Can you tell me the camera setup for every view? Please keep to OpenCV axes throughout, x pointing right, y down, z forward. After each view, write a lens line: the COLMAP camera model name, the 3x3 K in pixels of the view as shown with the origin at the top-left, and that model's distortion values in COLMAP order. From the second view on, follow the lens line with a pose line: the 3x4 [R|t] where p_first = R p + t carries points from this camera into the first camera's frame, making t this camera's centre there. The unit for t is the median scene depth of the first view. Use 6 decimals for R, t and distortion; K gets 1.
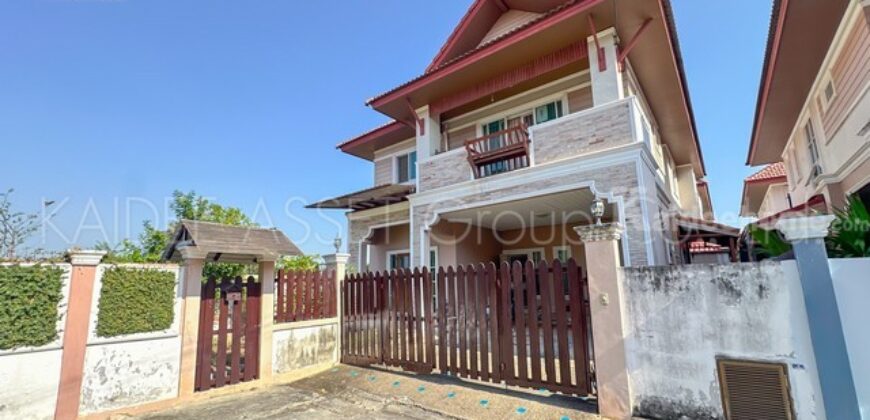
lens RADIAL K [[361.2, 0, 433.7], [0, 361.2, 225.3], [0, 0, 1]] dist [-0.001543, -0.000283]
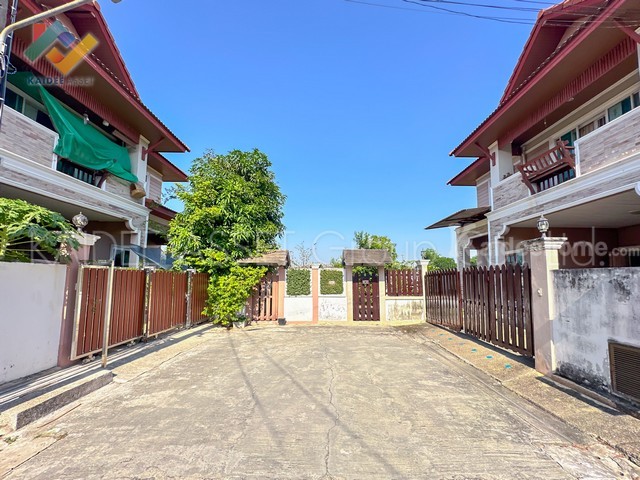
lens RADIAL K [[263.7, 0, 319.5], [0, 263.7, 262.3], [0, 0, 1]] dist [-0.000614, 0.000033]
pose [[0.624122, -0.023752, -0.780966, 0.479252], [0.108448, 0.992496, 0.056483, -0.040161], [0.773764, -0.119946, 0.622014, -0.185315]]
